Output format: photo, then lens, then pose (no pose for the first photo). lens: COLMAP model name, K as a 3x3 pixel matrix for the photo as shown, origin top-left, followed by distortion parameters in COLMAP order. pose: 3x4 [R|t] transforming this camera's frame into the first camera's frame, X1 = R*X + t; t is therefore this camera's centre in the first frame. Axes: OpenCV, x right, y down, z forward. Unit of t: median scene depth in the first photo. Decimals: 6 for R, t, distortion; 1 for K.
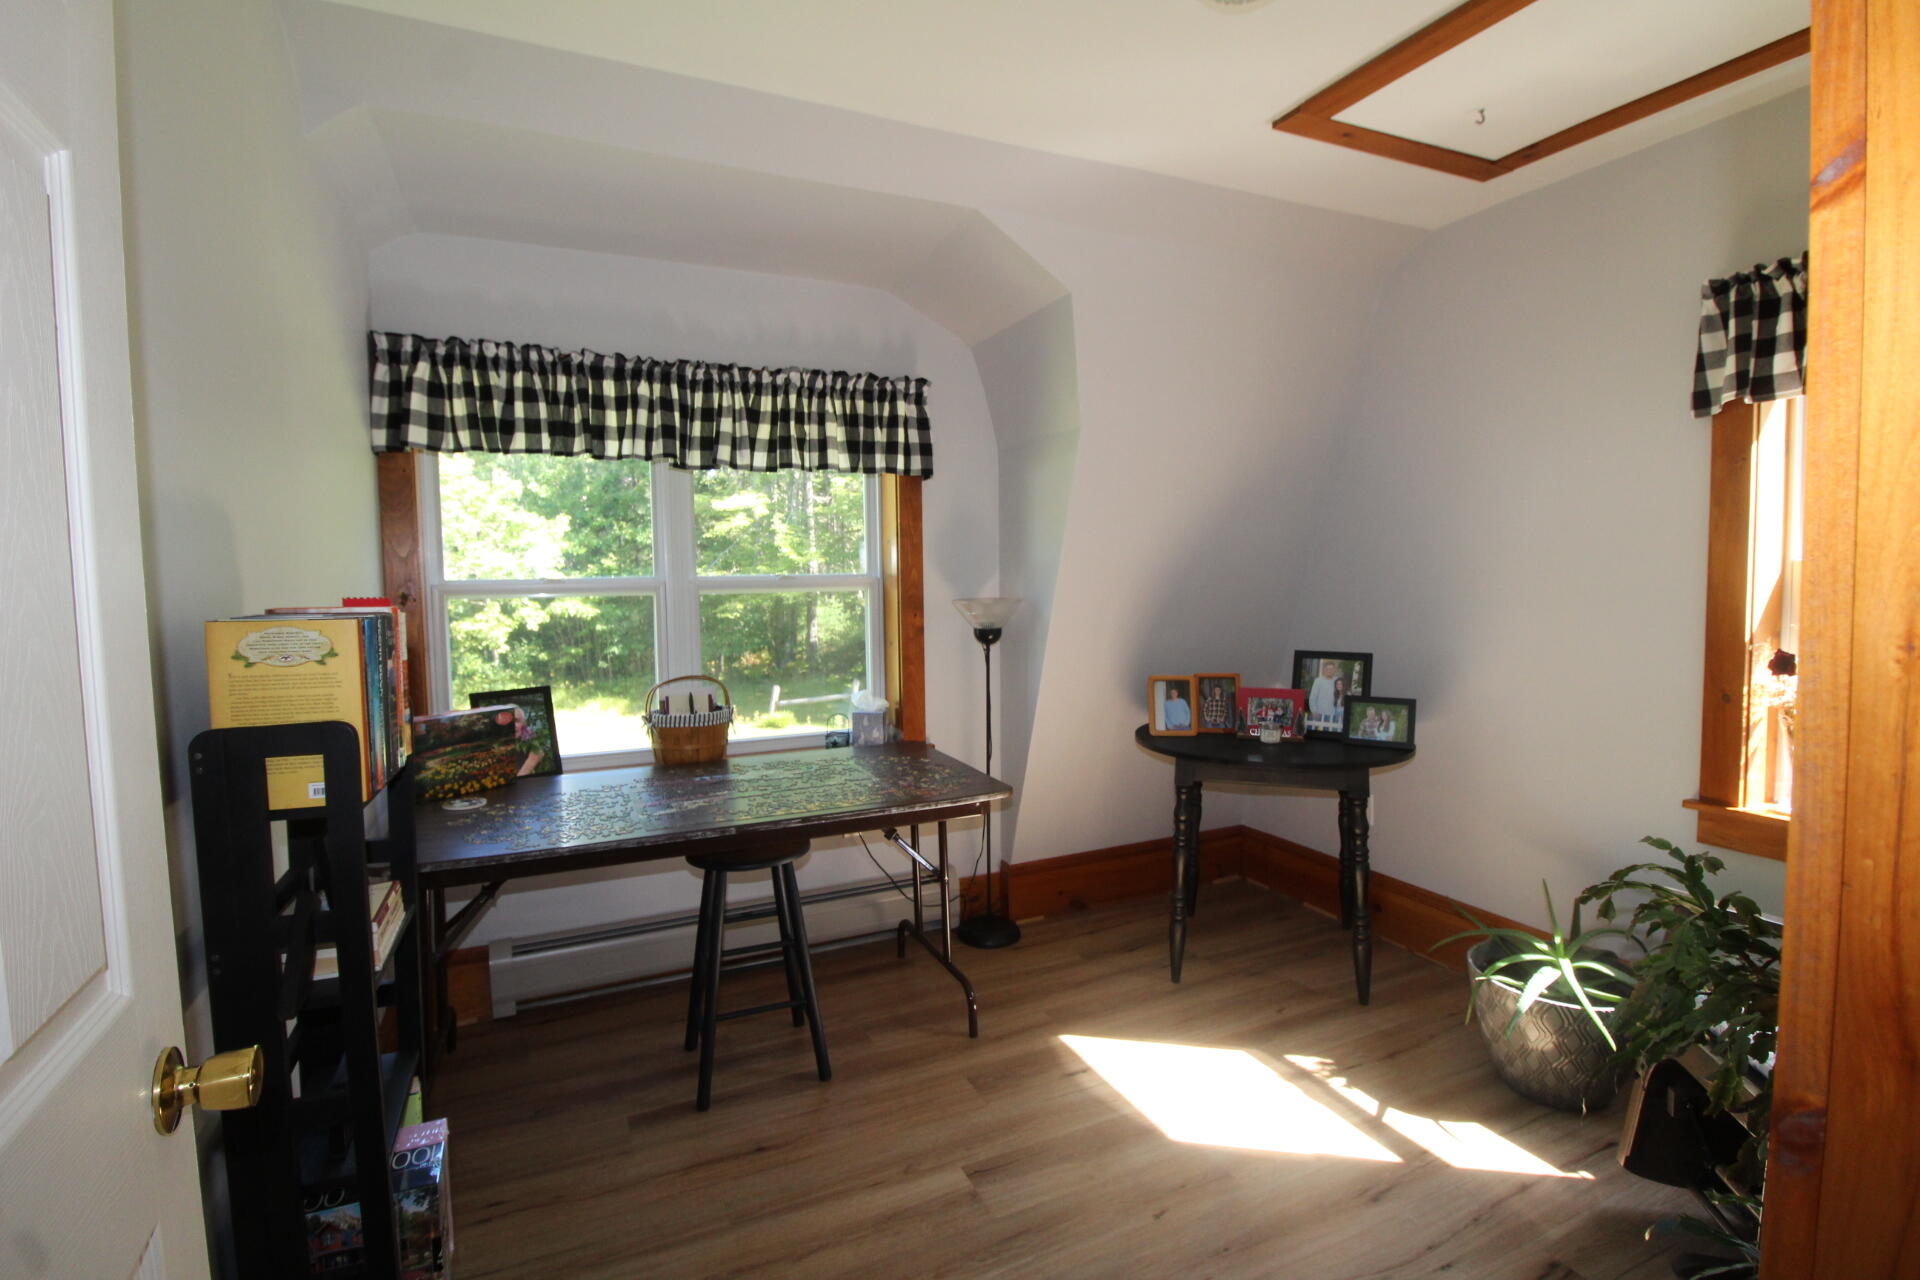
lens RADIAL K [[895.7, 0, 955.9], [0, 895.7, 632.1], [0, 0, 1]] dist [0.002004, -0.000393]
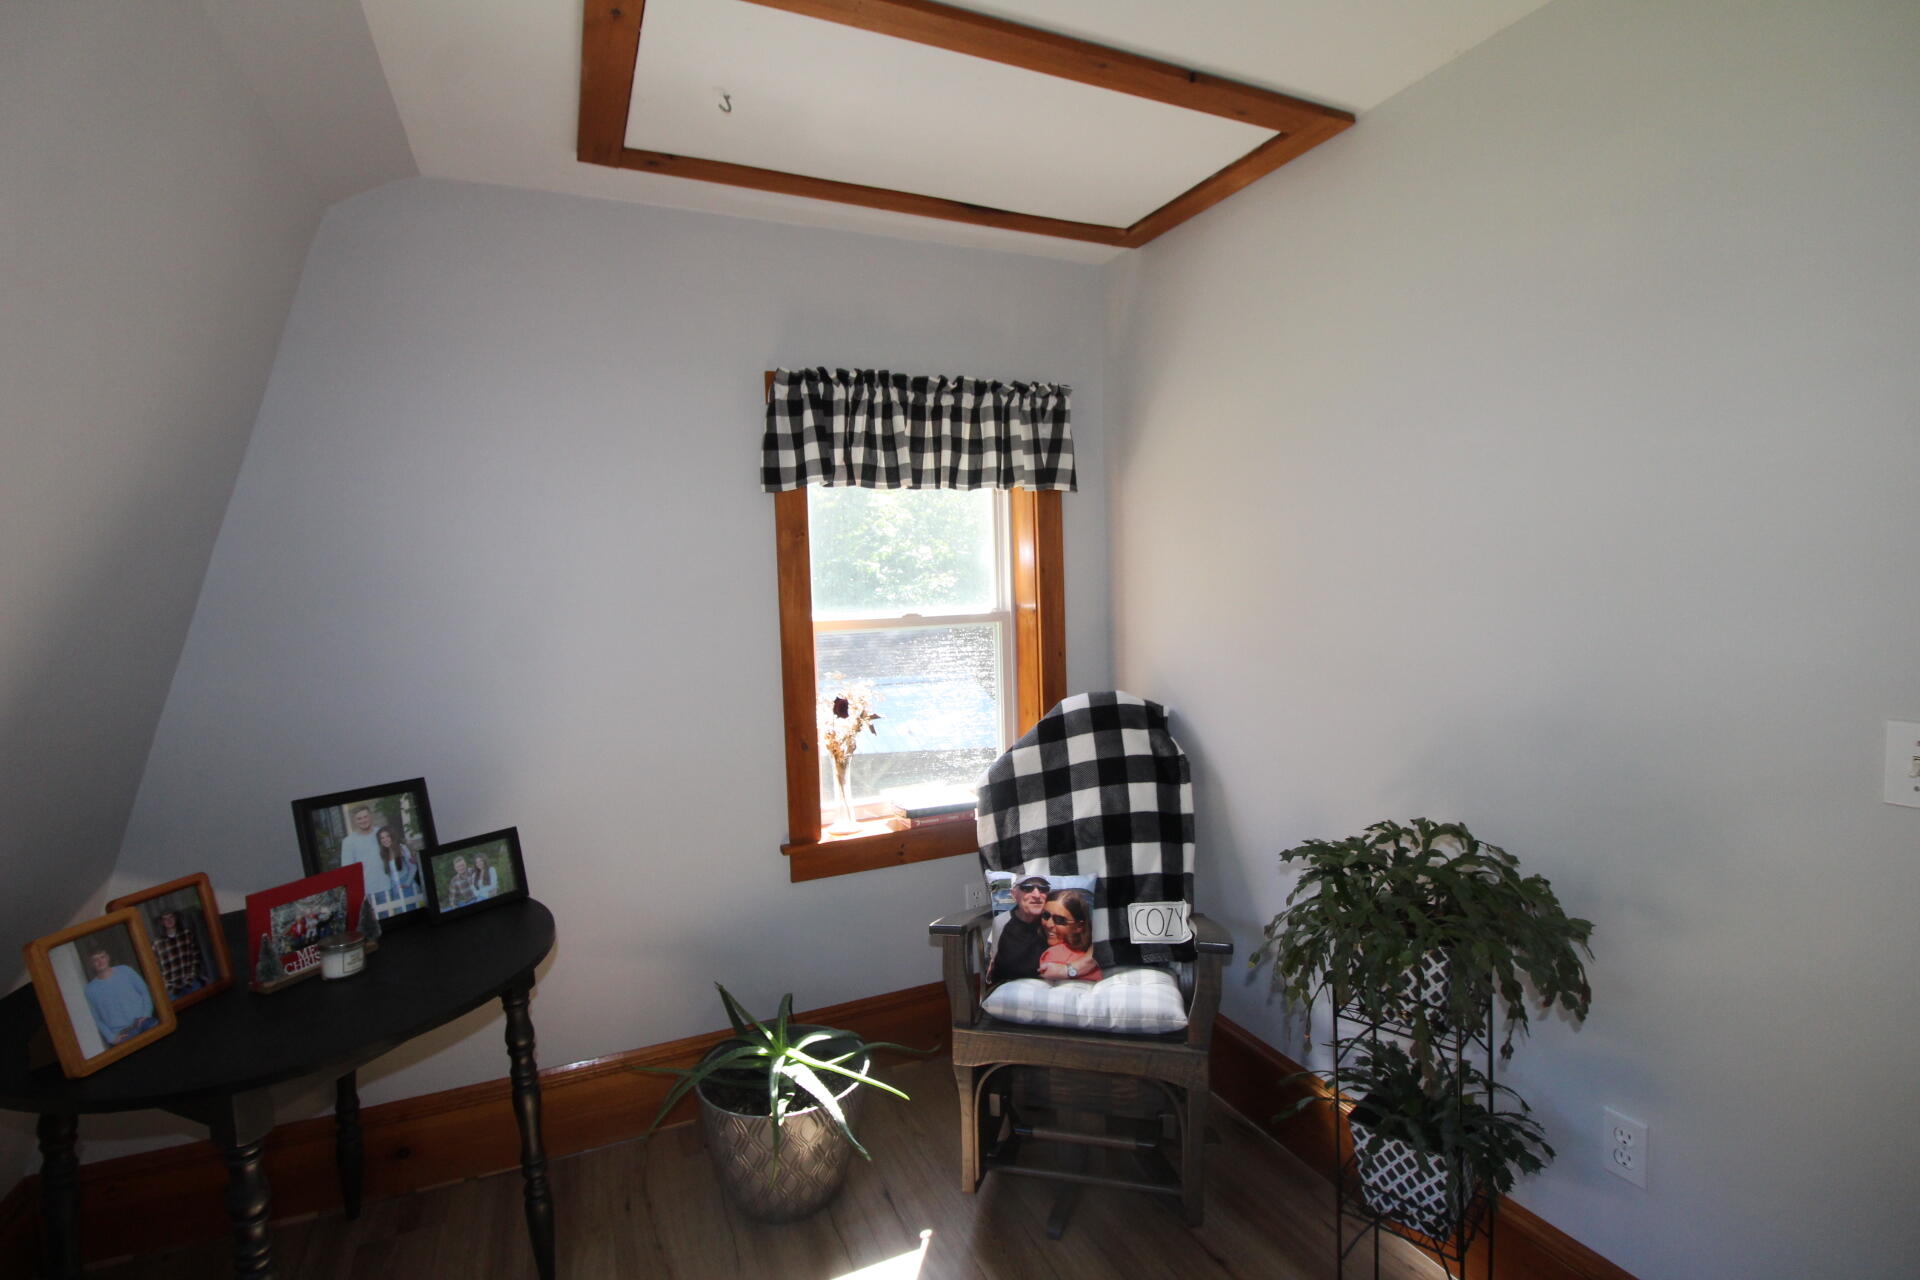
lens RADIAL K [[895.7, 0, 957.8], [0, 895.7, 632.7], [0, 0, 1]] dist [0.002004, -0.000393]
pose [[0.019975, -0.034018, 0.999222, -0.233865], [0.105804, 0.993881, 0.031721, -0.078244], [-0.994186, 0.105088, 0.023452, 0.734638]]
